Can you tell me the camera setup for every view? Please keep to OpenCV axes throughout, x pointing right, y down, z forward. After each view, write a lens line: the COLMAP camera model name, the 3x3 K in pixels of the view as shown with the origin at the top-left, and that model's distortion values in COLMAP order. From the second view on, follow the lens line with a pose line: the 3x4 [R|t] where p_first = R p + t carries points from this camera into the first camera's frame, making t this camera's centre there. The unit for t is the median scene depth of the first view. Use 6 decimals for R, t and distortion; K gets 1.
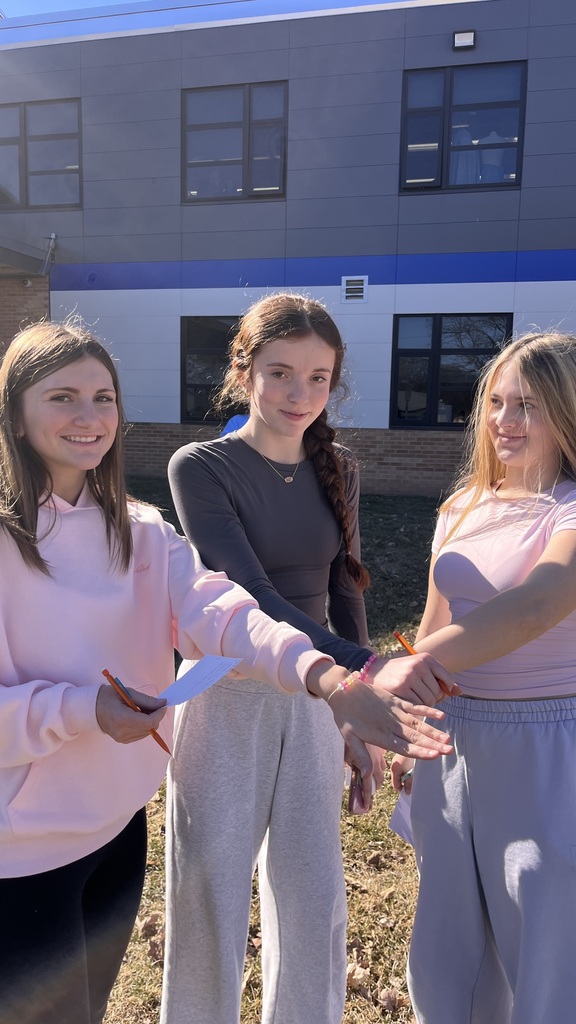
lens RADIAL K [[752.5, 0, 288.0], [0, 752.5, 512.0], [0, 0, 1]] dist [0.001492, -0.000096]
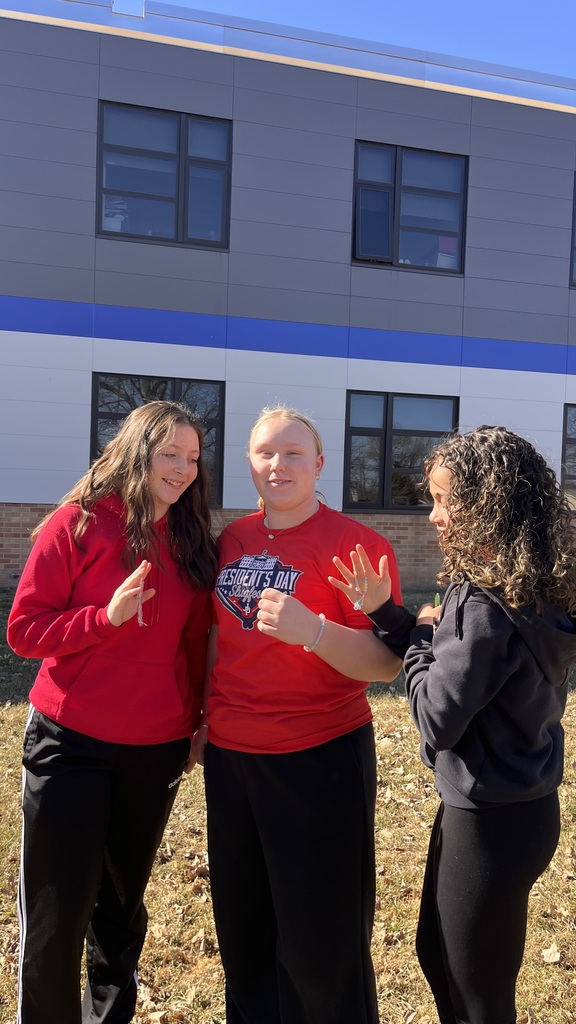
lens RADIAL K [[873.5, 0, 288.0], [0, 873.5, 512.0], [0, 0, 1]] dist [0.000539, -0.004707]
pose [[0.867753, -0.002706, 0.496989, -0.451488], [0.049724, 0.995440, -0.081399, -0.028803], [-0.494502, 0.095346, 0.863931, 0.123269]]
